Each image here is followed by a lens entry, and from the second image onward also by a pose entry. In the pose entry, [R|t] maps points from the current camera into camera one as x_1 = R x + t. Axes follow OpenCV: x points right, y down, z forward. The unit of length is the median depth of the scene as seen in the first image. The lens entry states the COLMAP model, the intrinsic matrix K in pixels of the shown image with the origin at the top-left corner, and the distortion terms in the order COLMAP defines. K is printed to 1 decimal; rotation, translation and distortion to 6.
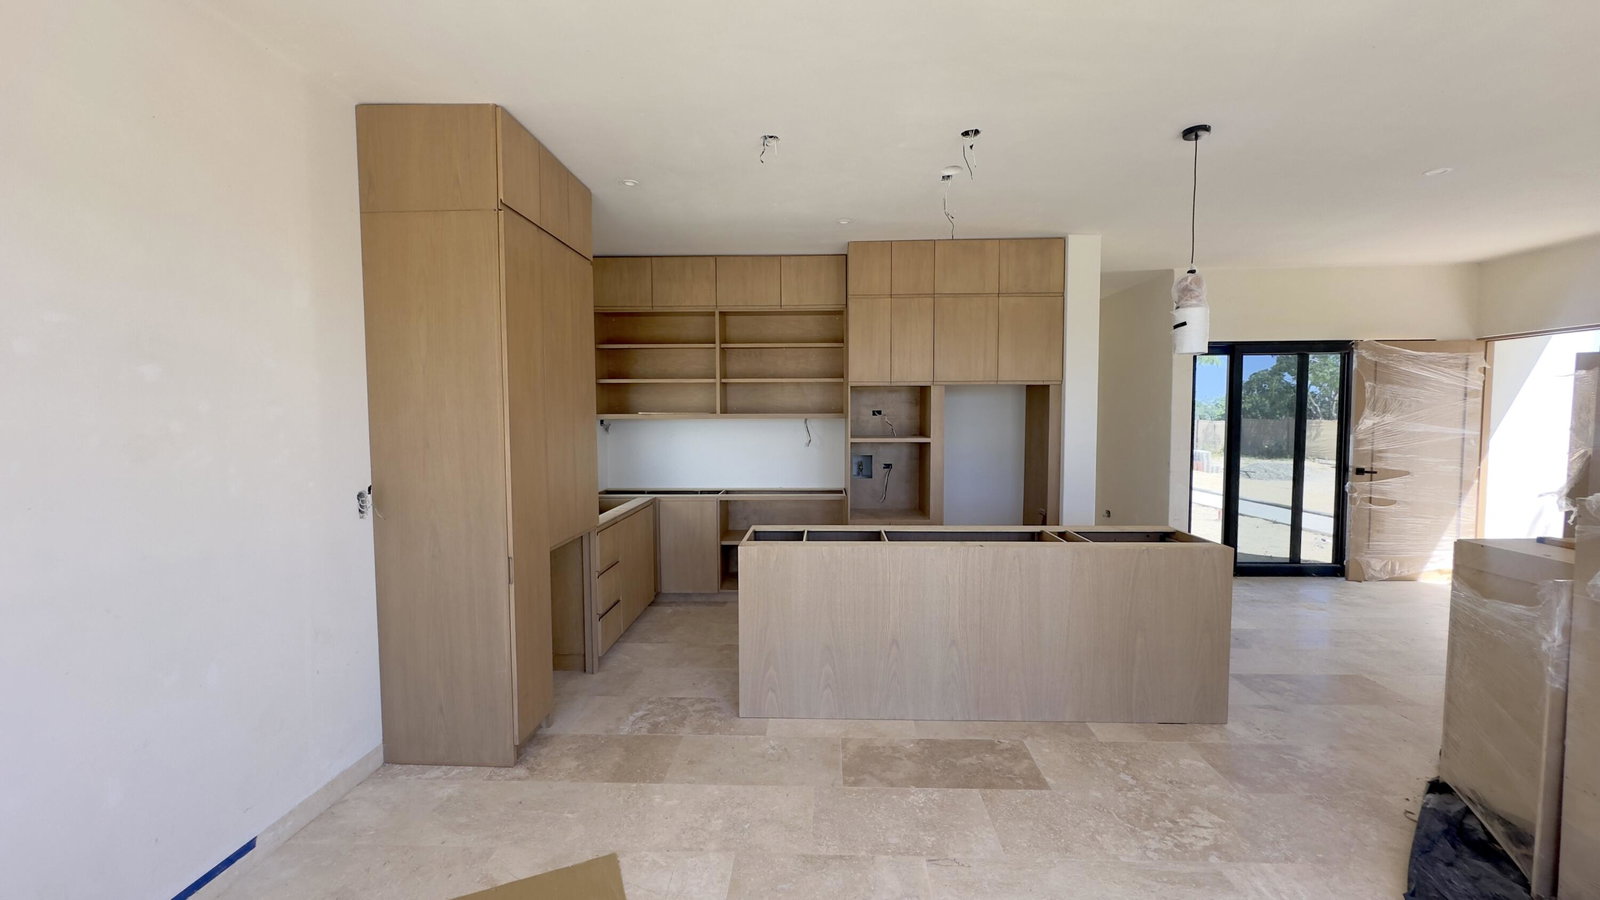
lens RADIAL K [[635.1, 0, 800.0], [0, 635.1, 450.0], [0, 0, 1]] dist [-0.005160, 0.000306]
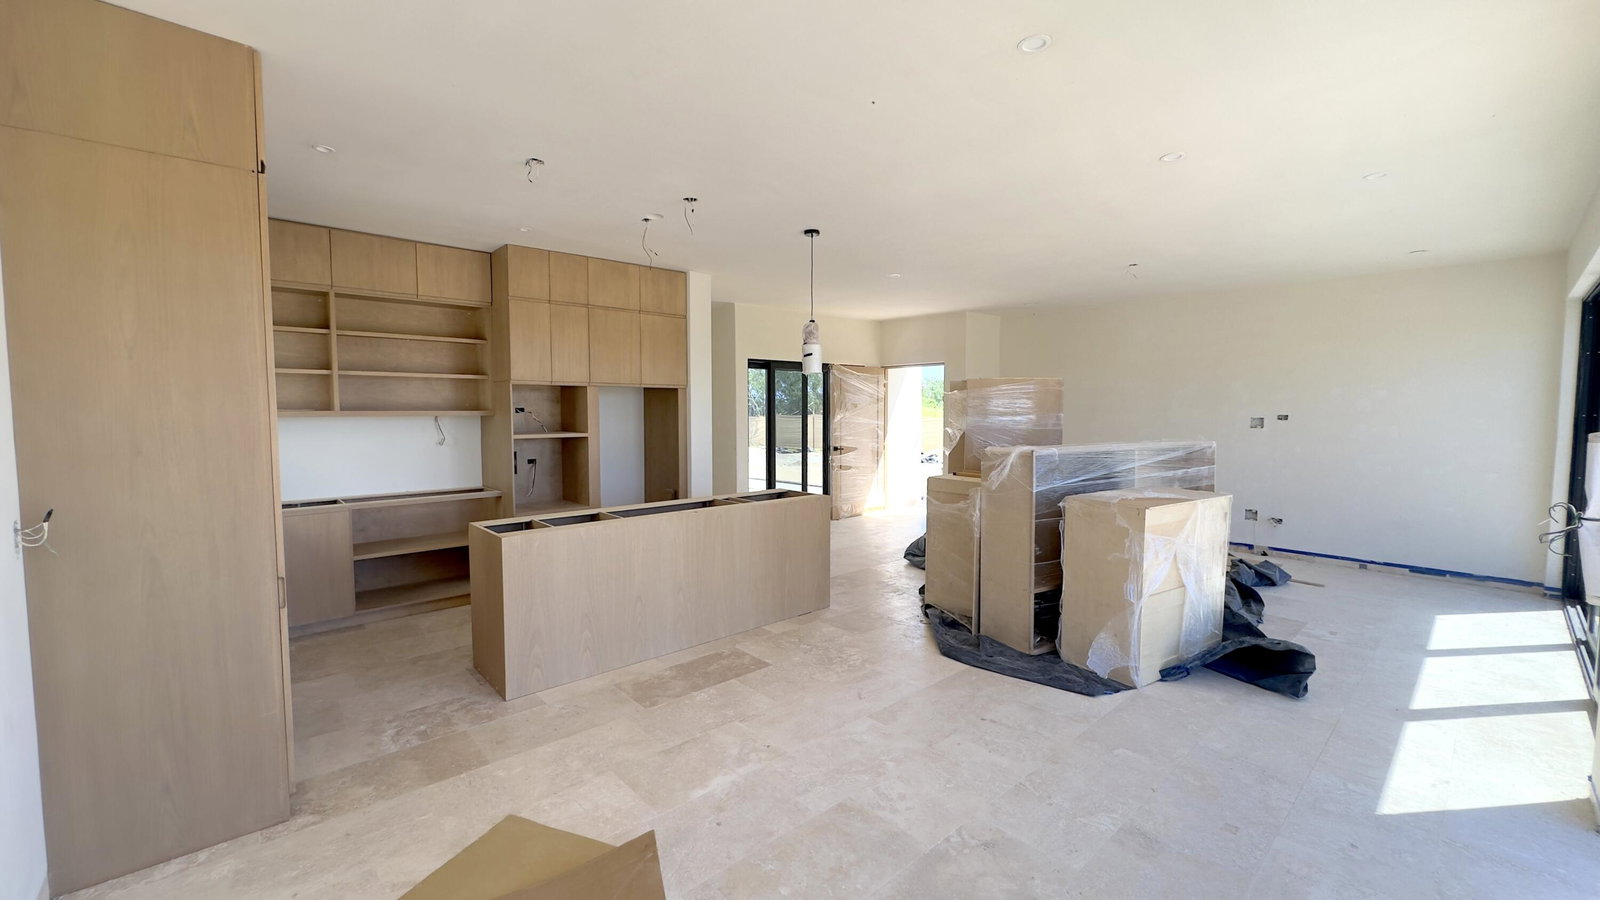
lens RADIAL K [[635.1, 0, 800.0], [0, 635.1, 450.0], [0, 0, 1]] dist [-0.005160, 0.000306]
pose [[0.717380, -0.041304, 0.695456, -0.313926], [0.037935, 0.999076, 0.020206, 0.002883], [-0.695648, 0.011887, 0.718284, -0.065307]]
